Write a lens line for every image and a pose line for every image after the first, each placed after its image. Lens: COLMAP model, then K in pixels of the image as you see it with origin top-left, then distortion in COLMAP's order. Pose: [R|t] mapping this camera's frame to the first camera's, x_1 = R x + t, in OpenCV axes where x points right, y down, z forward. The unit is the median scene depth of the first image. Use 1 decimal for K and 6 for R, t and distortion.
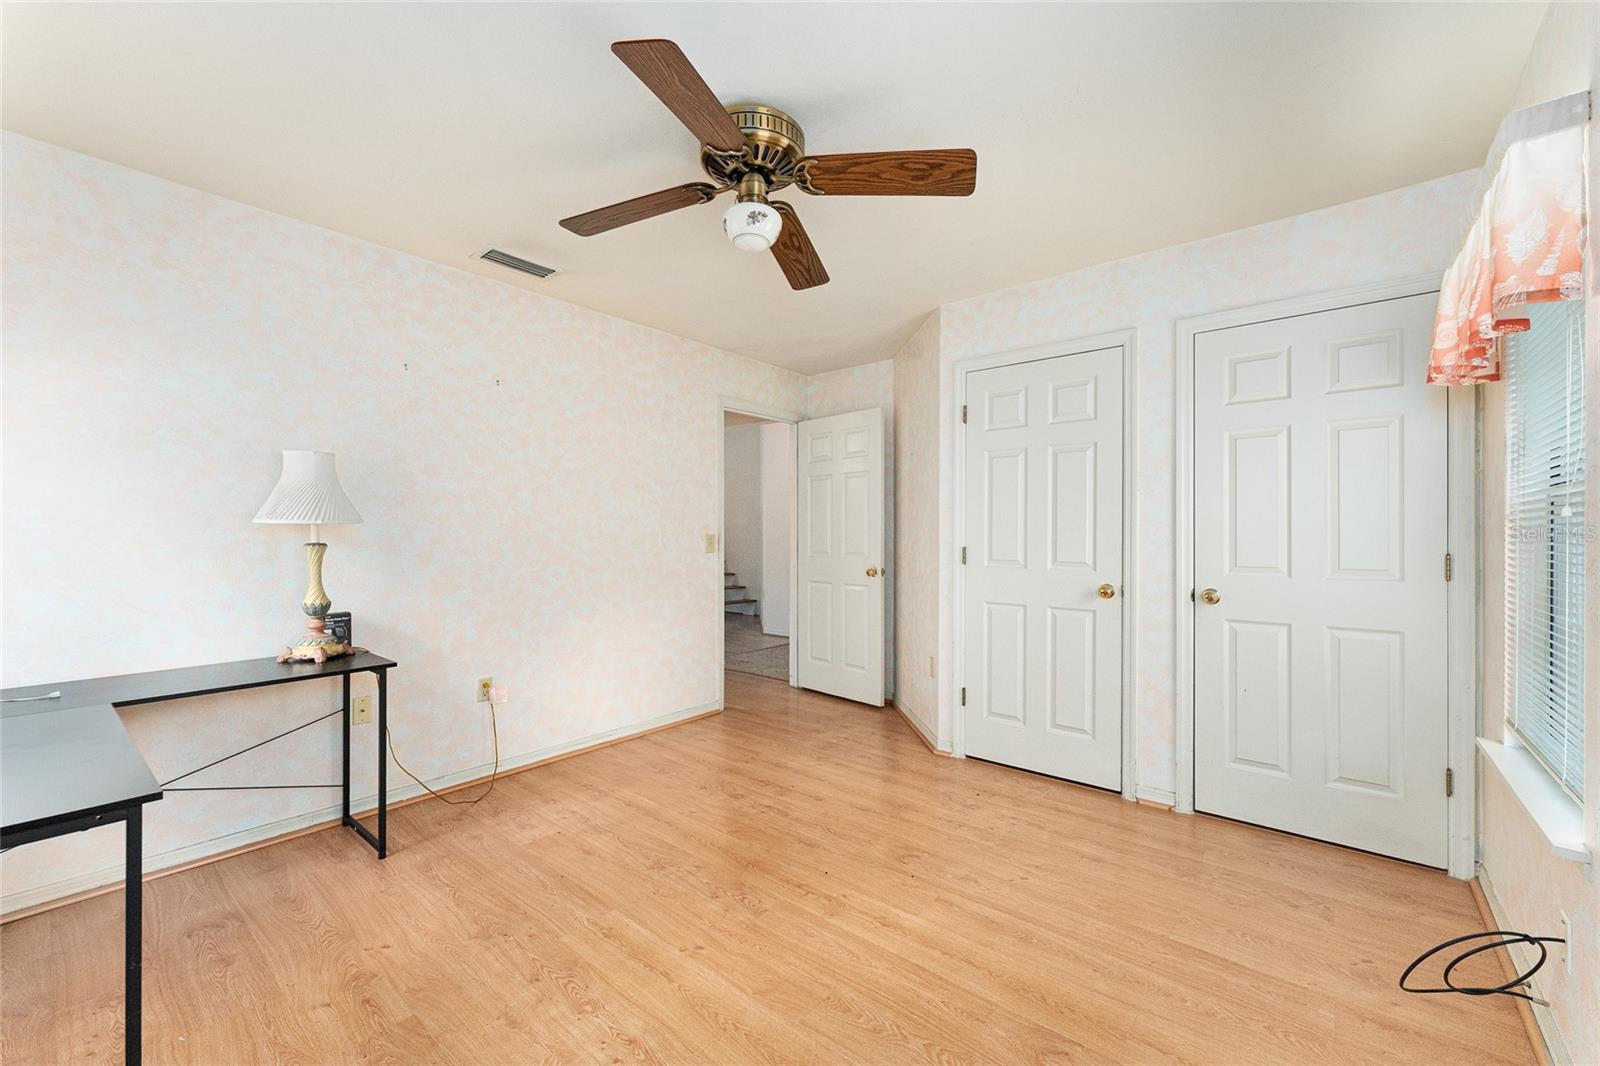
lens RADIAL K [[637.4, 0, 800.2], [0, 637.4, 534.0], [0, 0, 1]] dist [-0.000057, 0.000073]
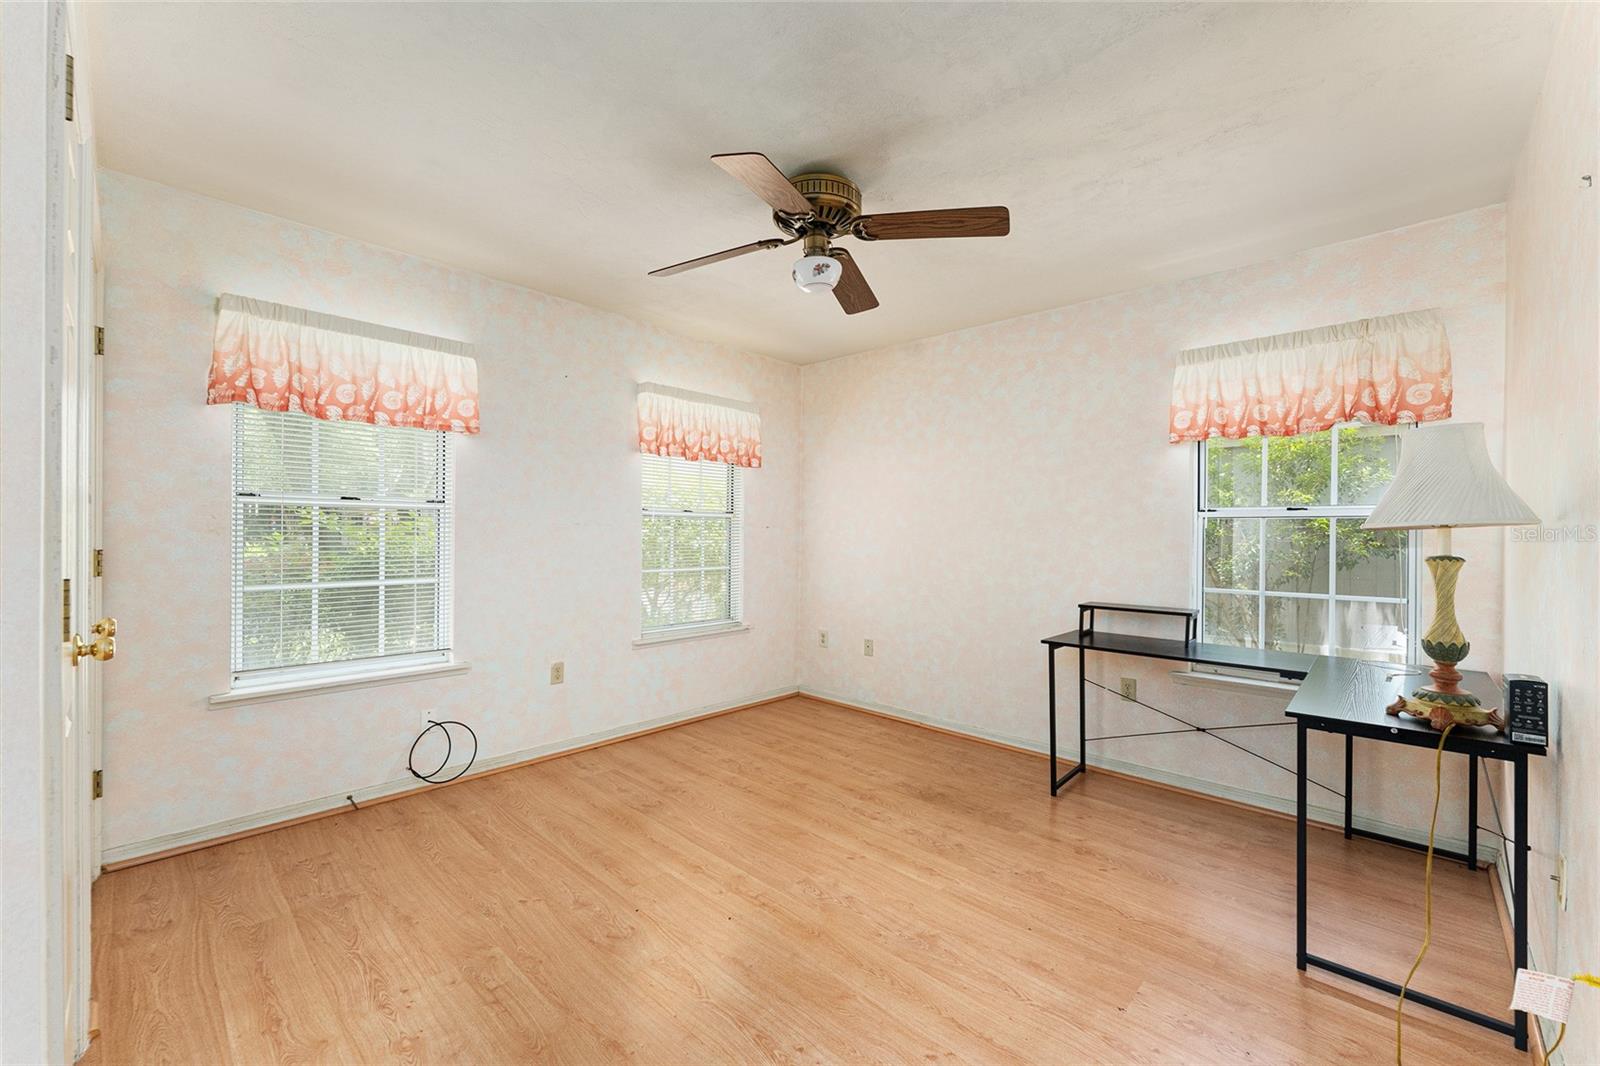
lens RADIAL K [[637.4, 0, 800.2], [0, 637.4, 534.6], [0, 0, 1]] dist [-0.000057, 0.000073]
pose [[-0.997939, -0.011534, 0.063127, -0.116261], [-0.011575, 0.999933, -0.000272, -0.002020], [-0.063119, -0.001003, -0.998005, 2.057675]]
